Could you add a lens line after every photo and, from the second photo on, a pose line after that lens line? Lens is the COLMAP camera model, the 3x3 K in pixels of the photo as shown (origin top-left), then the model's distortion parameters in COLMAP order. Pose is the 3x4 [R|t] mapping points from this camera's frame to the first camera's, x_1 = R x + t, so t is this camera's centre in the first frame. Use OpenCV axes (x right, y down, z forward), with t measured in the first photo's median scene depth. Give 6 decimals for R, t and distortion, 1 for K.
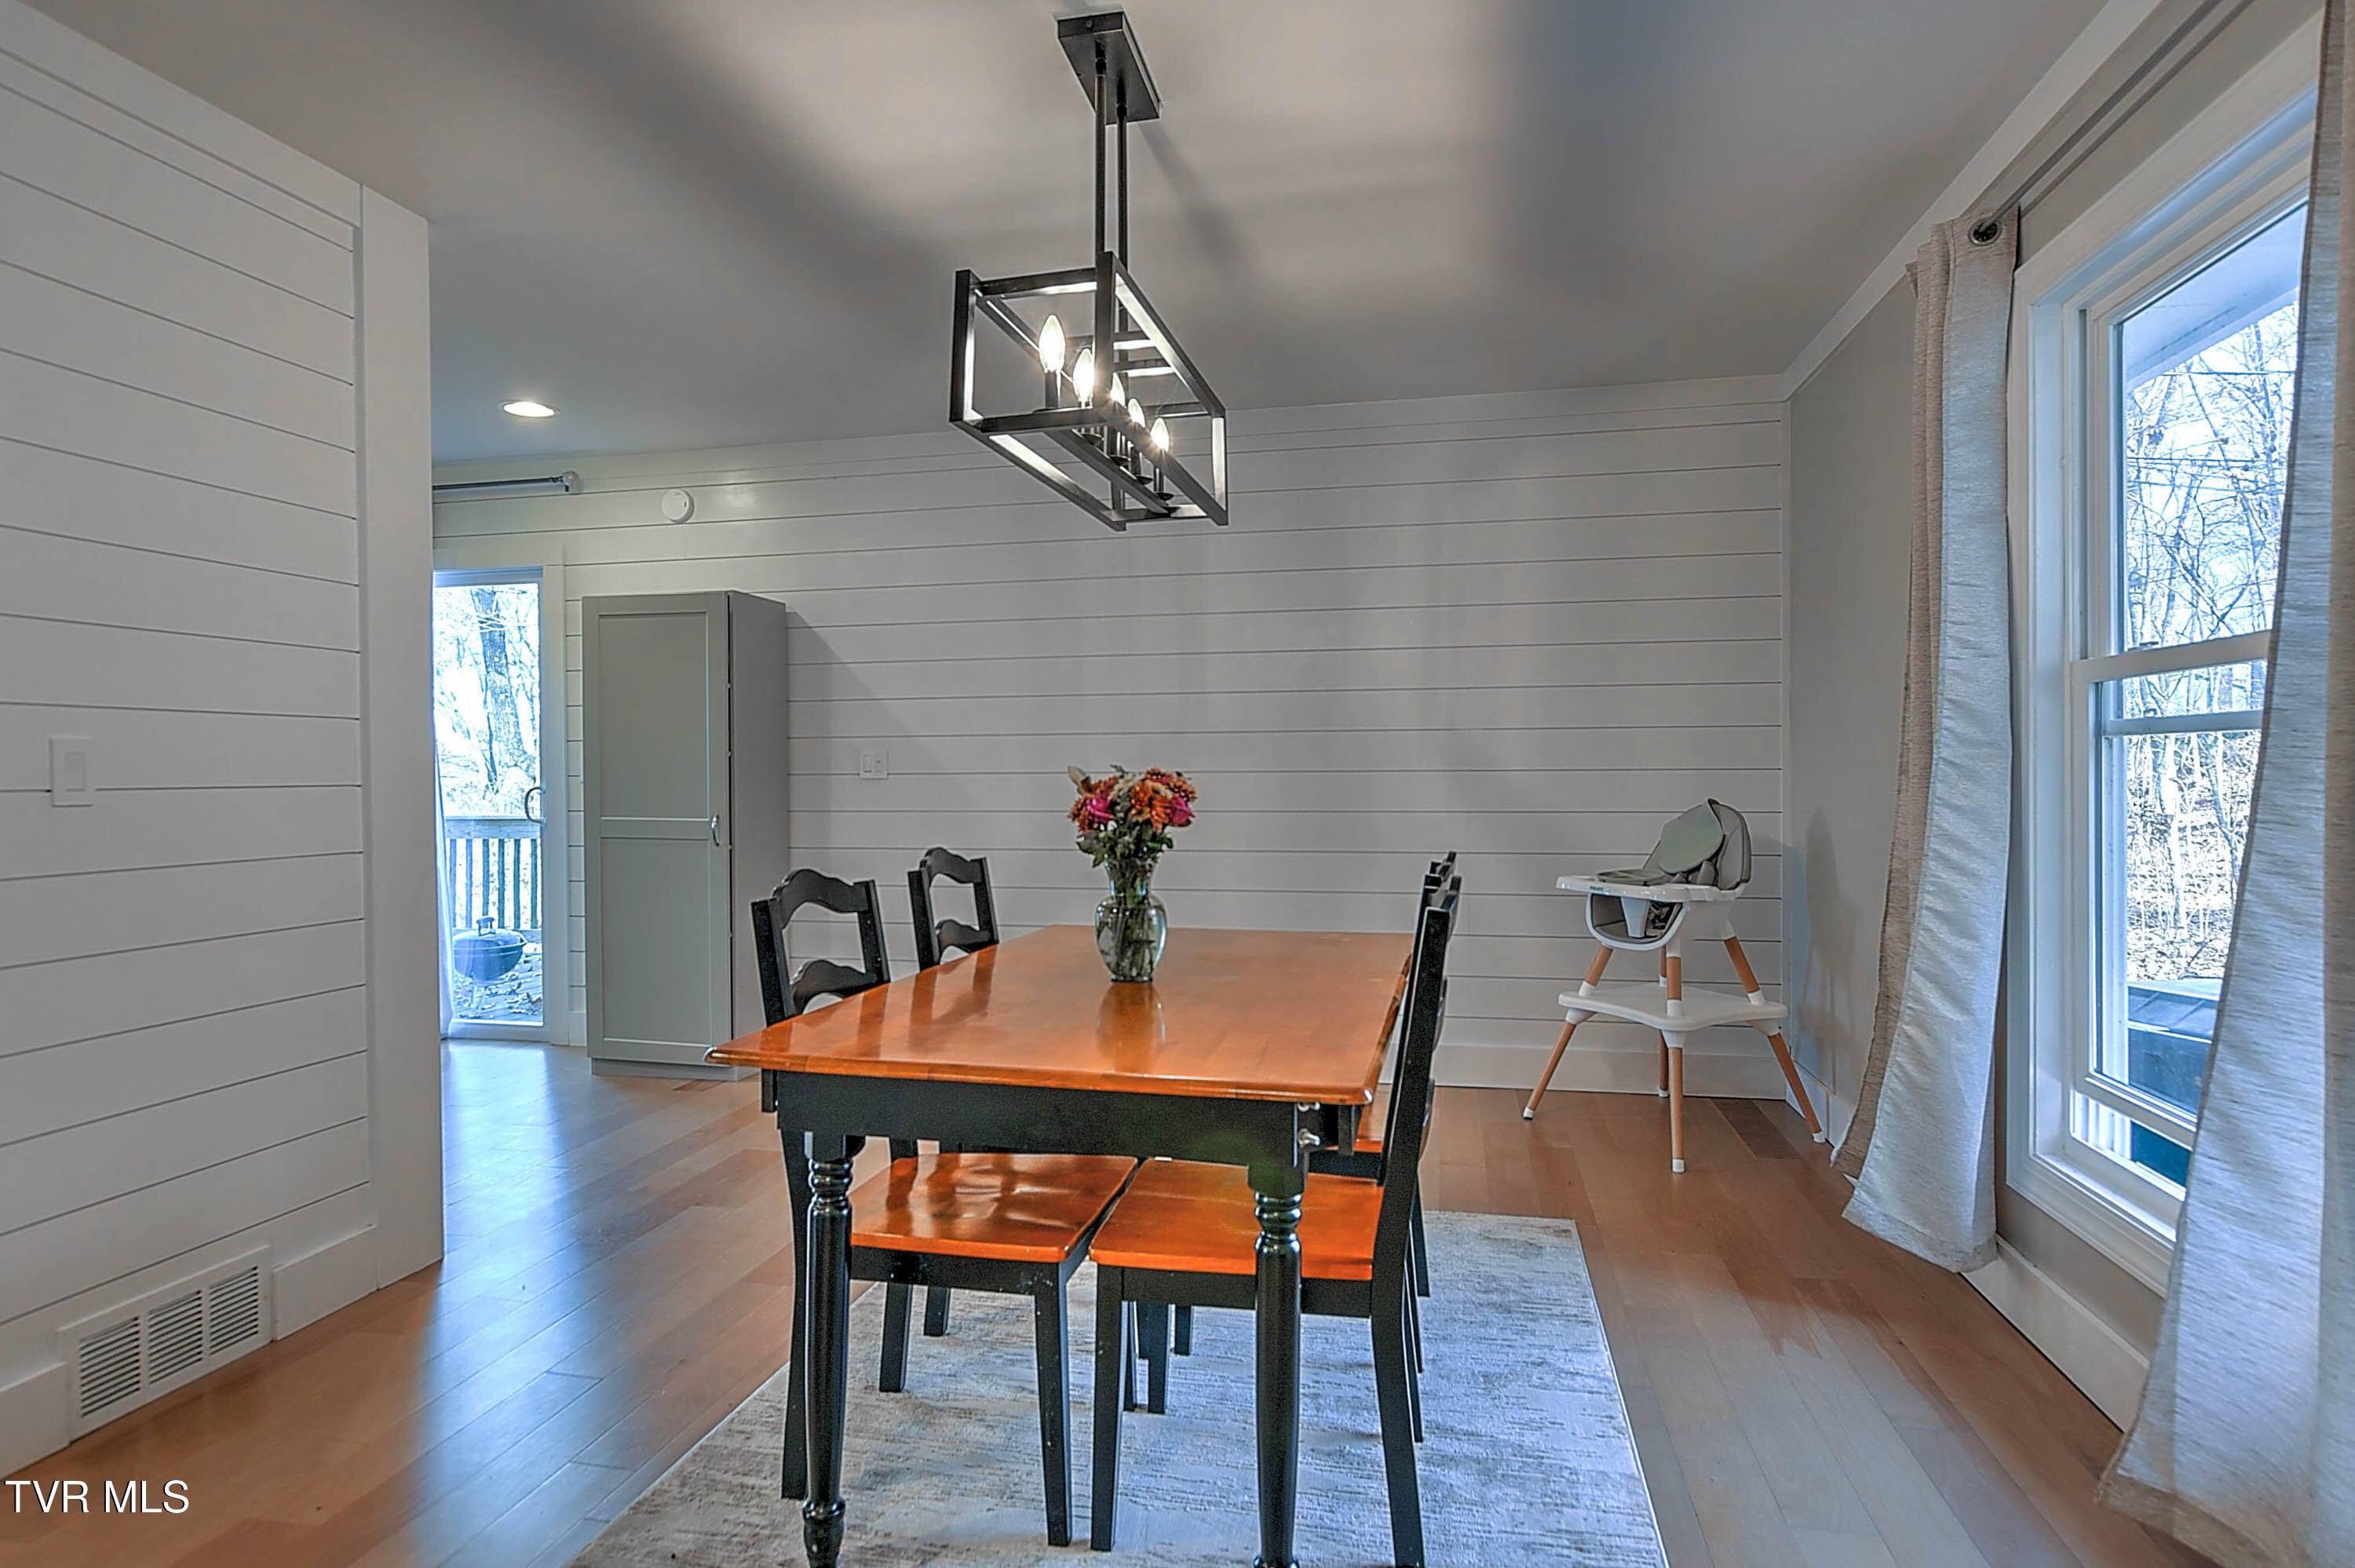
lens RADIAL K [[1286.8, 0, 1177.8], [0, 1286.8, 776.3], [0, 0, 1]] dist [0.000805, -0.000567]
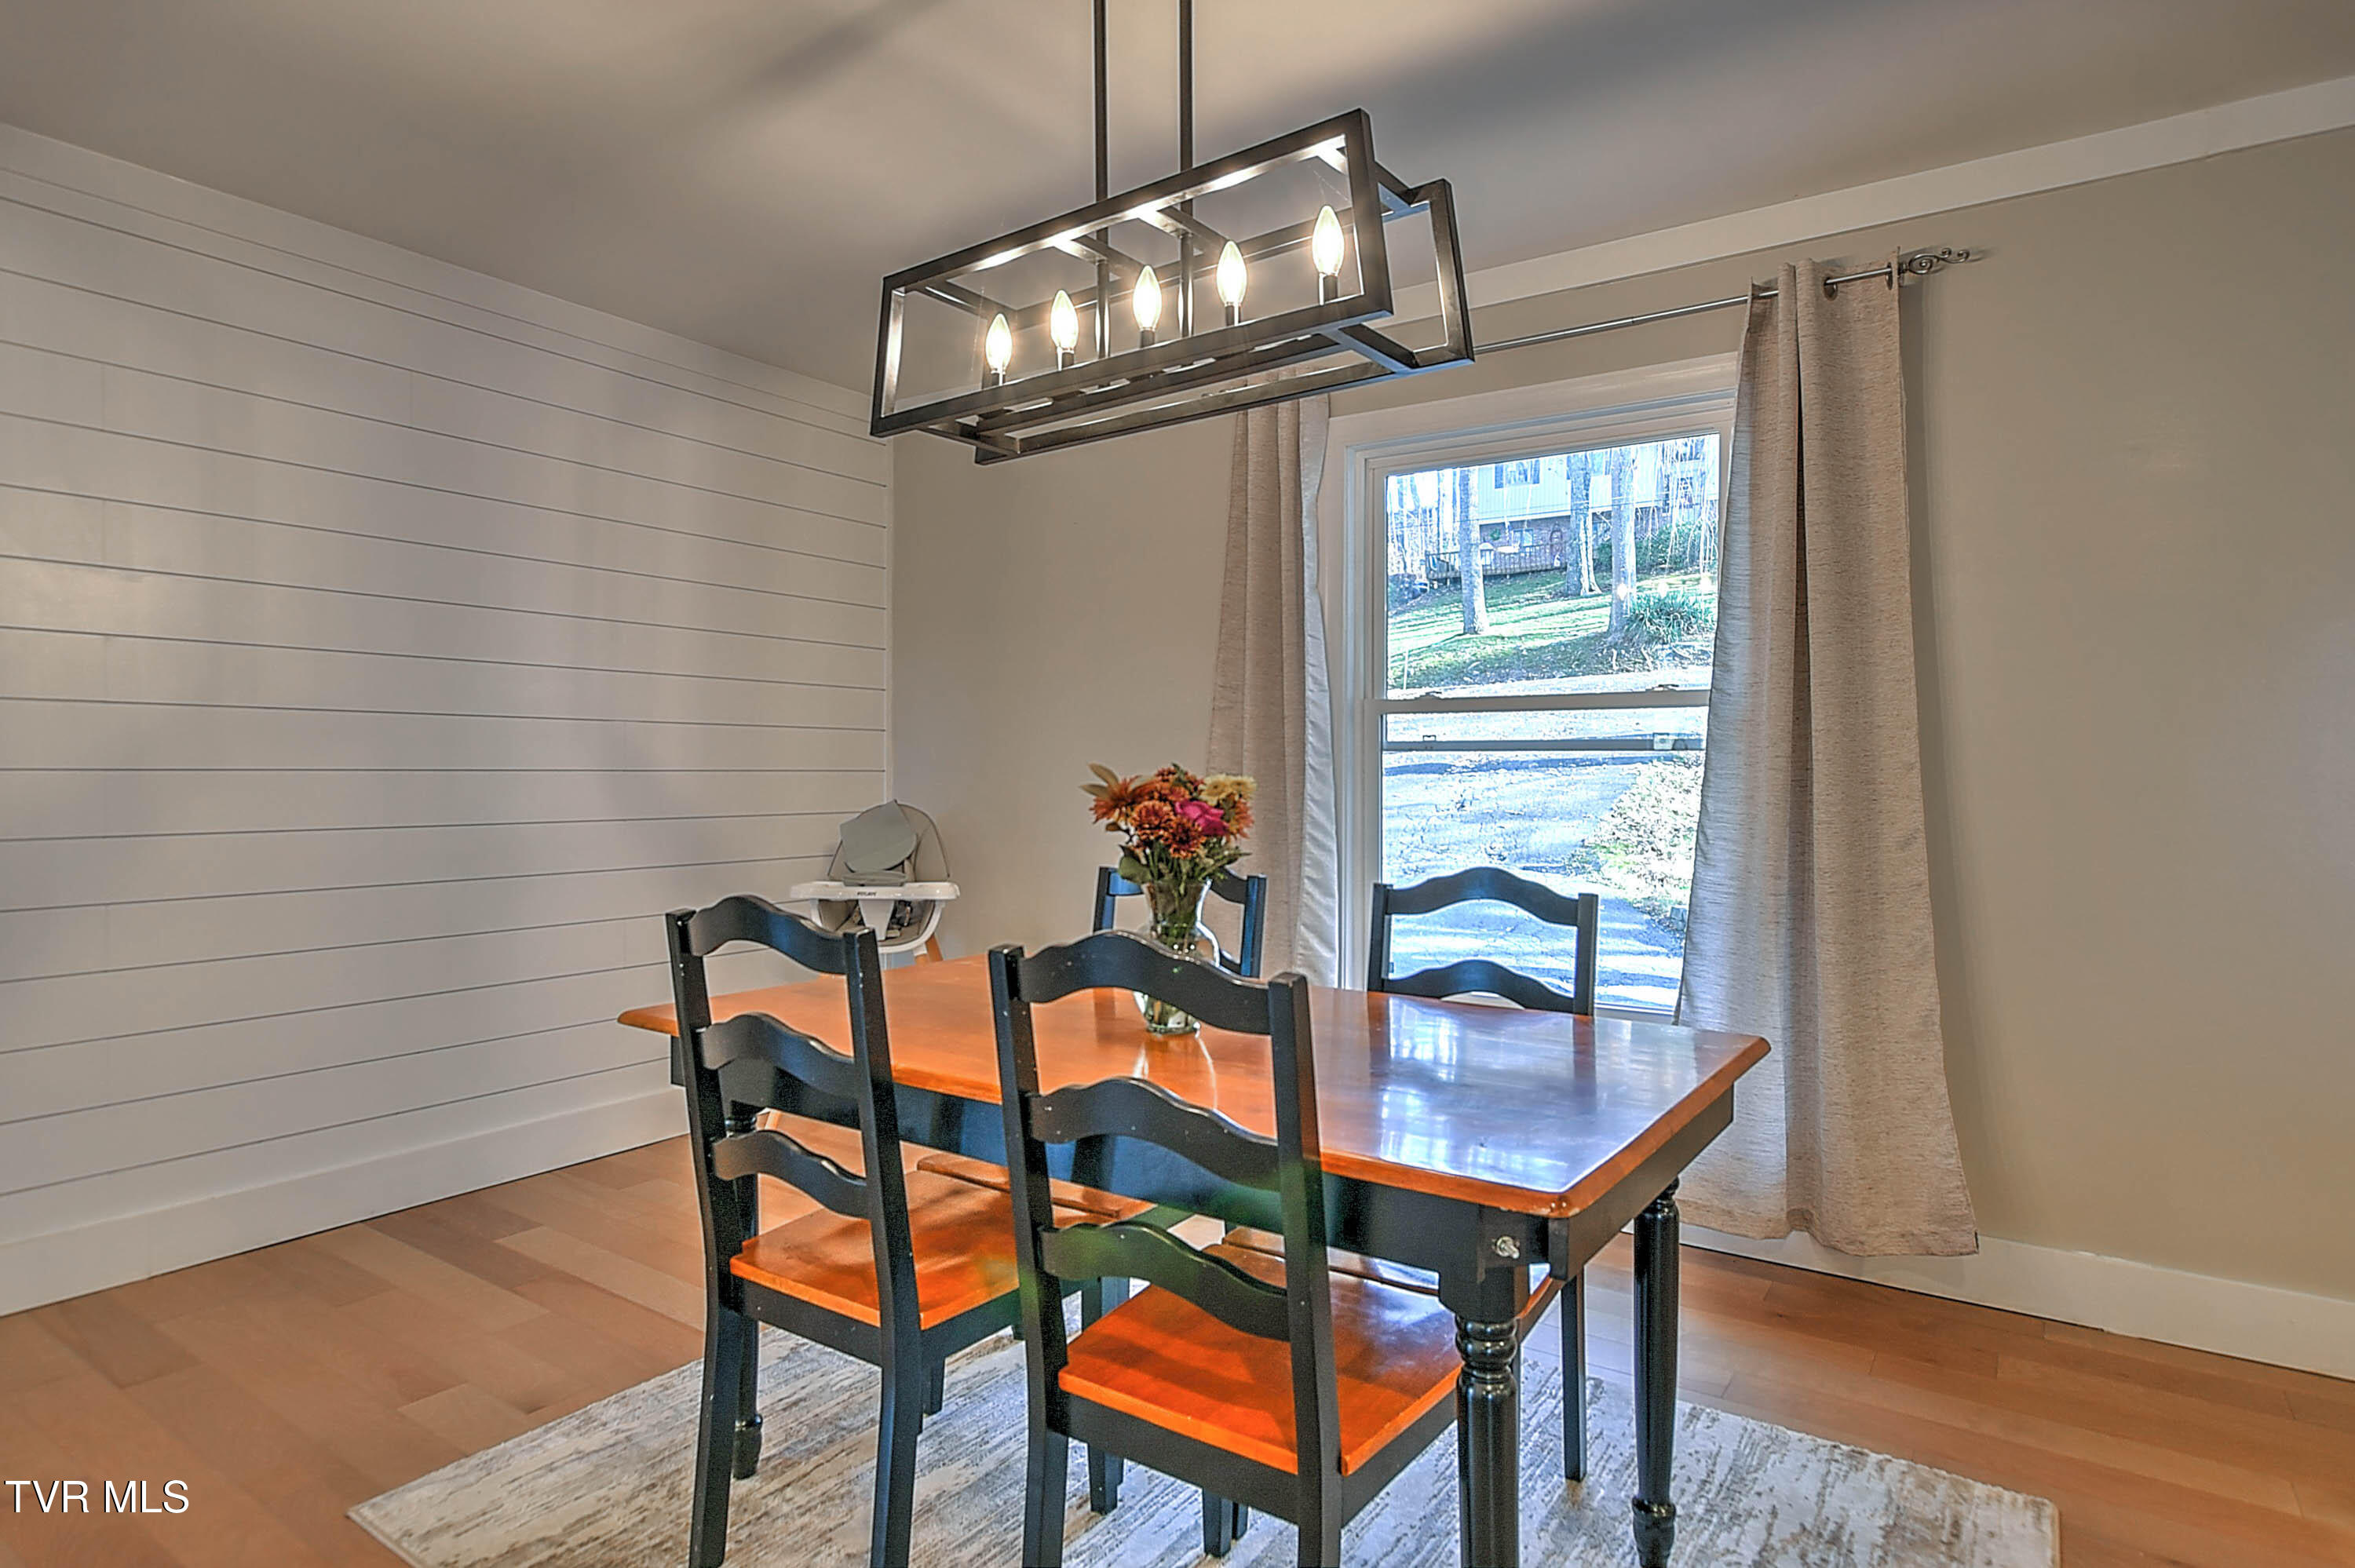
lens RADIAL K [[1286.8, 0, 1178.3], [0, 1286.8, 787.0], [0, 0, 1]] dist [0.000805, -0.000567]
pose [[0.405440, -0.007753, 0.914089, -0.460886], [-0.000374, 0.999963, 0.008647, -0.001327], [-0.914122, -0.003848, 0.405422, 0.392565]]
